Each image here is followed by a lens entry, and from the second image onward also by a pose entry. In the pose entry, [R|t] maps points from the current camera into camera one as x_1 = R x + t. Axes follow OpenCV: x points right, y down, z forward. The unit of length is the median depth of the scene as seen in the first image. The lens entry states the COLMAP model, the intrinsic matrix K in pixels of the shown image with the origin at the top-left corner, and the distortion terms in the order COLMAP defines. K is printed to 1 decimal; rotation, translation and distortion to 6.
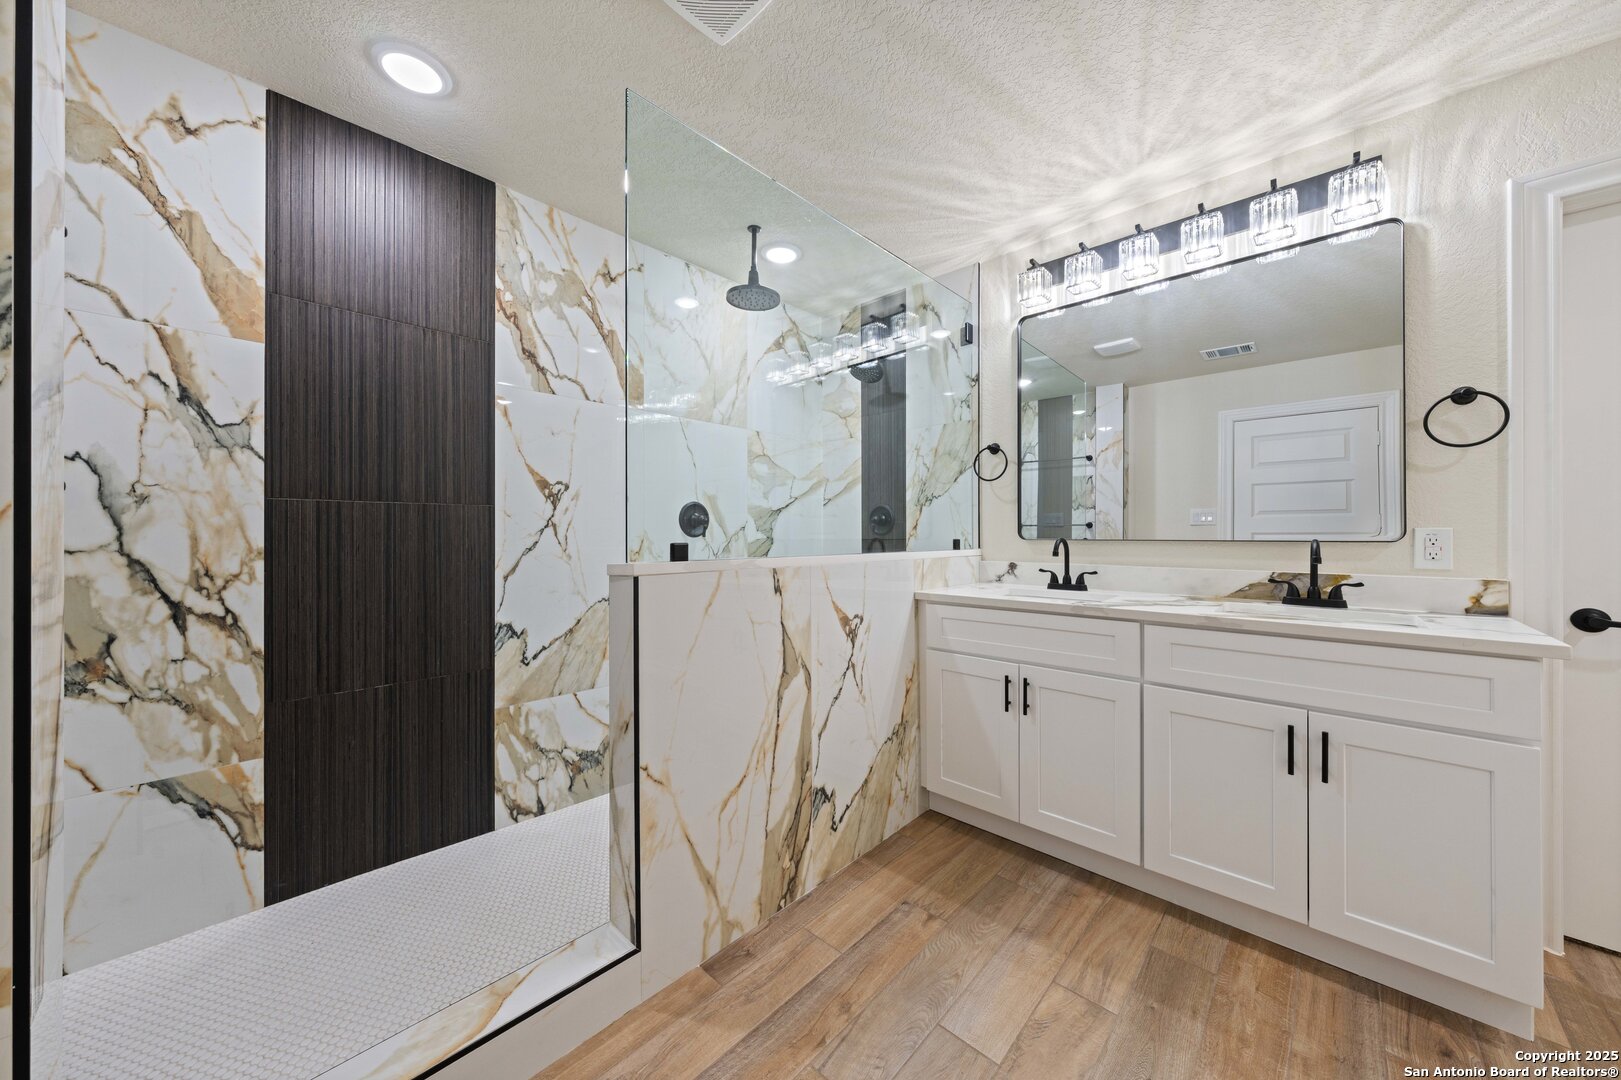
lens RADIAL K [[560.8, 0, 818.6], [0, 560.8, 537.5], [0, 0, 1]] dist [-0.000573, -0.000147]
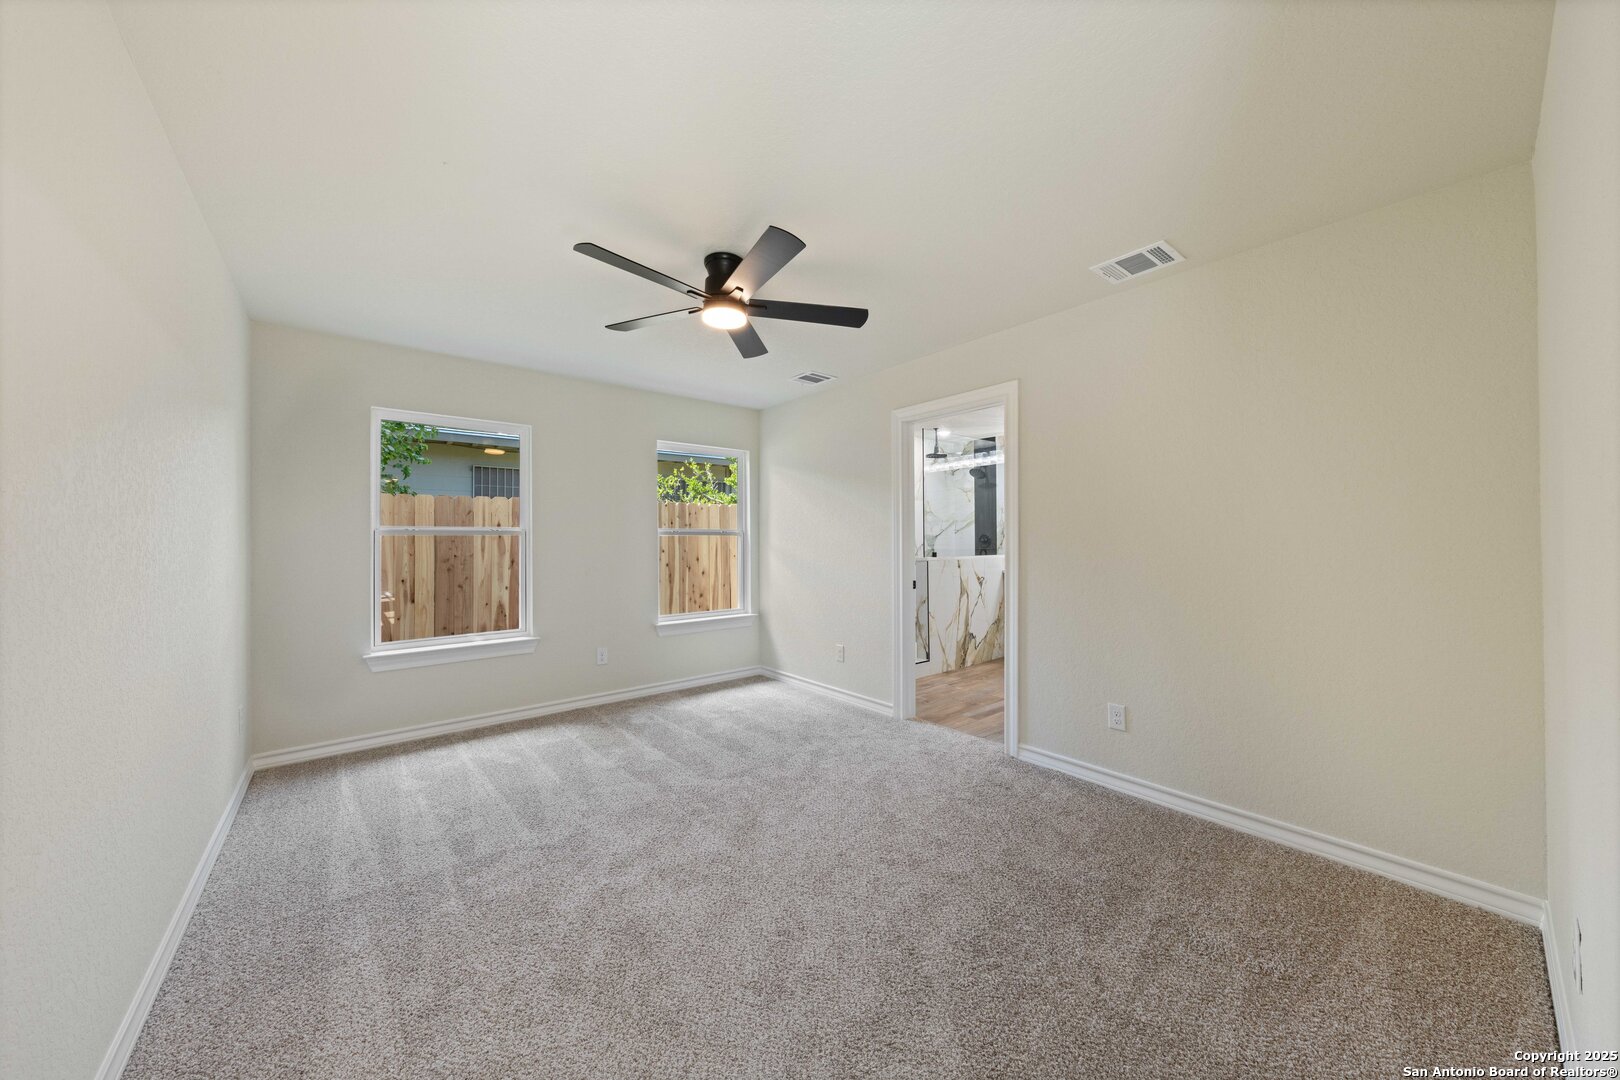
lens RADIAL K [[560.5, 0, 818.1], [0, 560.5, 537.6], [0, 0, 1]] dist [-0.000573, -0.000147]
pose [[0.991845, -0.006478, -0.127288, -0.393064], [0.005141, 0.999928, -0.010825, -0.036099], [0.127349, 0.010082, 0.991807, -1.927148]]
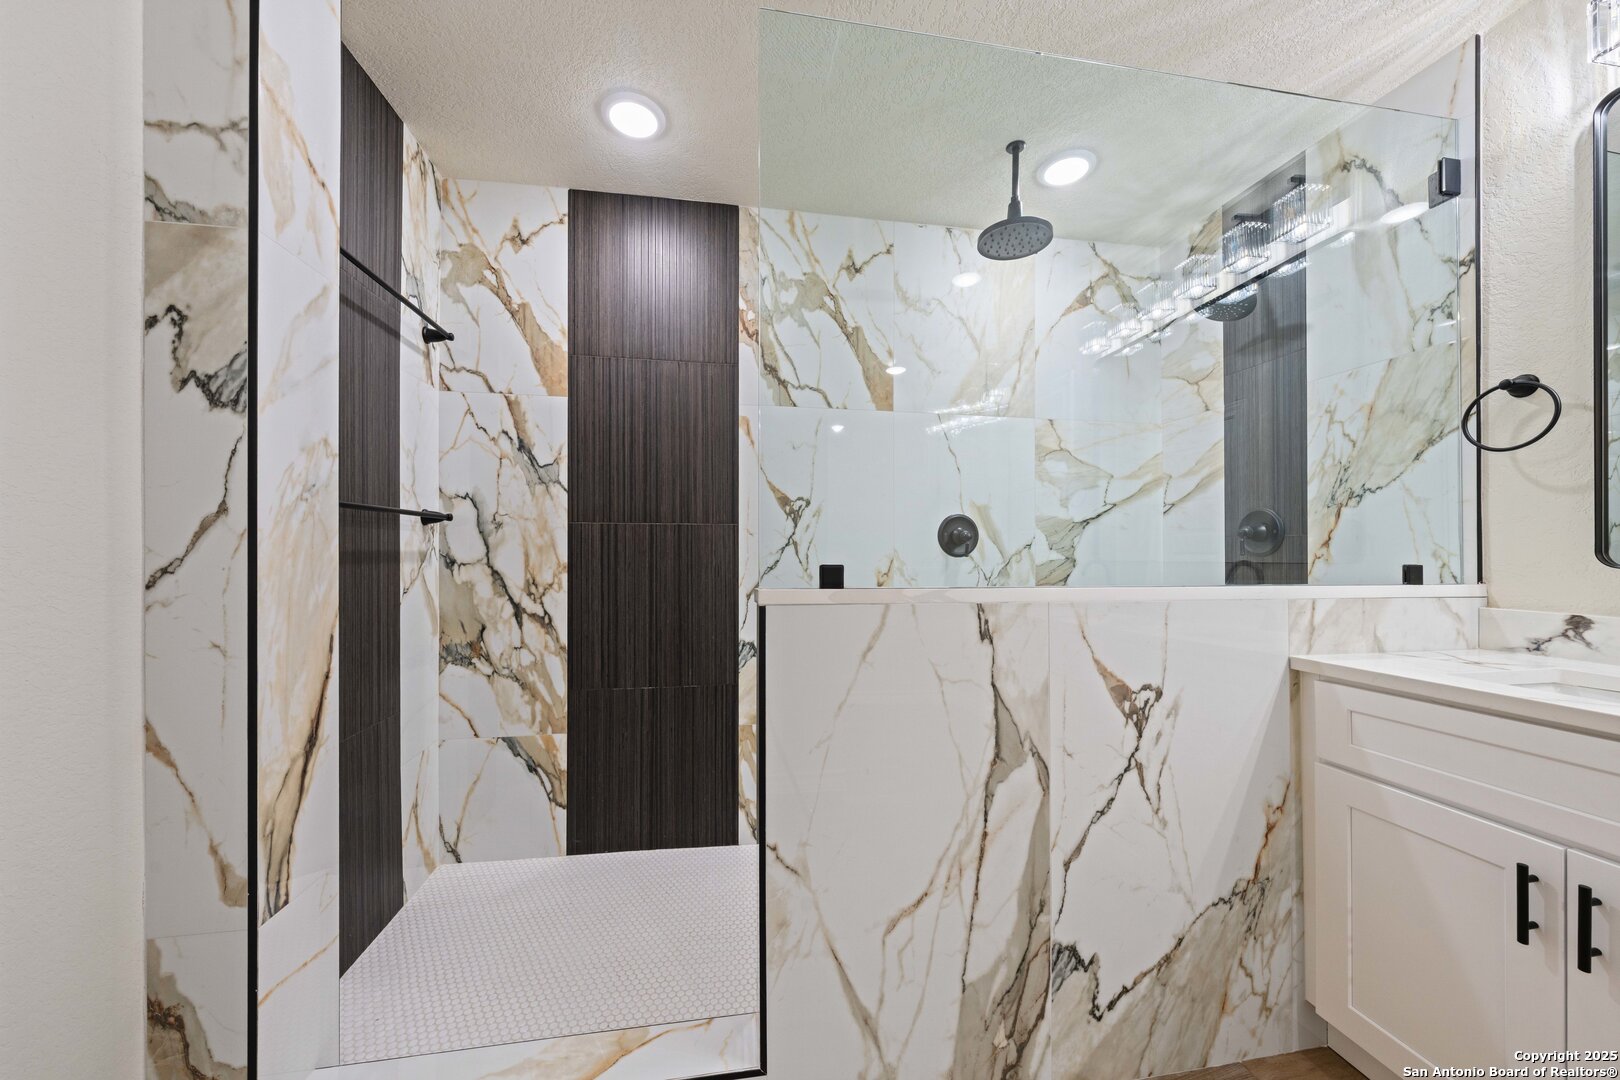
lens RADIAL K [[573.1, 0, 796.4], [0, 573.1, 553.0], [0, 0, 1]] dist [-0.003614, -0.000078]
pose [[0.790432, 0.004133, -0.612536, 0.145260], [-0.007649, 0.999966, -0.003123, -0.002837], [0.612502, 0.007154, 0.790437, 0.258200]]
